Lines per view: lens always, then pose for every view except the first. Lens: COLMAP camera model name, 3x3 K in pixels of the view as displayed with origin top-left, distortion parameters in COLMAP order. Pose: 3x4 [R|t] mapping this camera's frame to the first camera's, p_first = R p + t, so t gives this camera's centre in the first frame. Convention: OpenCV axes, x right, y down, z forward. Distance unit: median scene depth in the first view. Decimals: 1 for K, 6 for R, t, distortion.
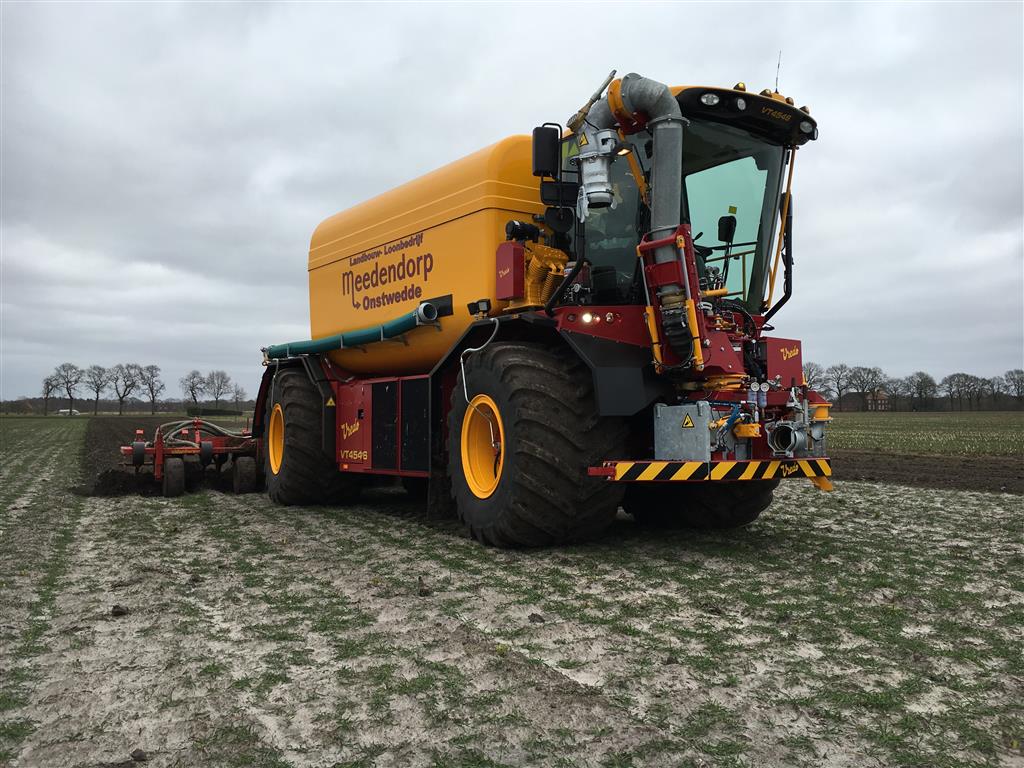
lens RADIAL K [[865.7, 0, 512.2], [0, 865.7, 386.9], [0, 0, 1]] dist [0.086495, -0.110276]
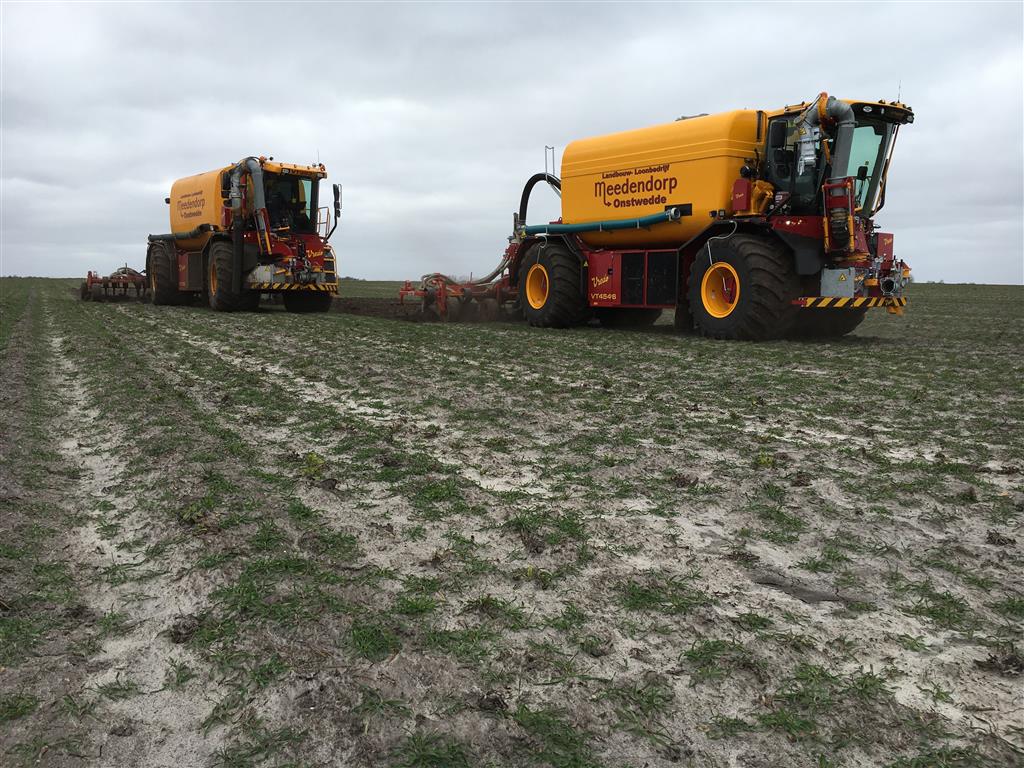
lens RADIAL K [[865.7, 0, 512.2], [0, 865.7, 386.9], [0, 0, 1]] dist [0.086495, -0.110276]
pose [[0.999349, 0.007007, 0.035395, -0.498472], [-0.012757, 0.986219, 0.164951, -0.027386], [-0.033751, -0.165296, 0.985666, -0.791855]]
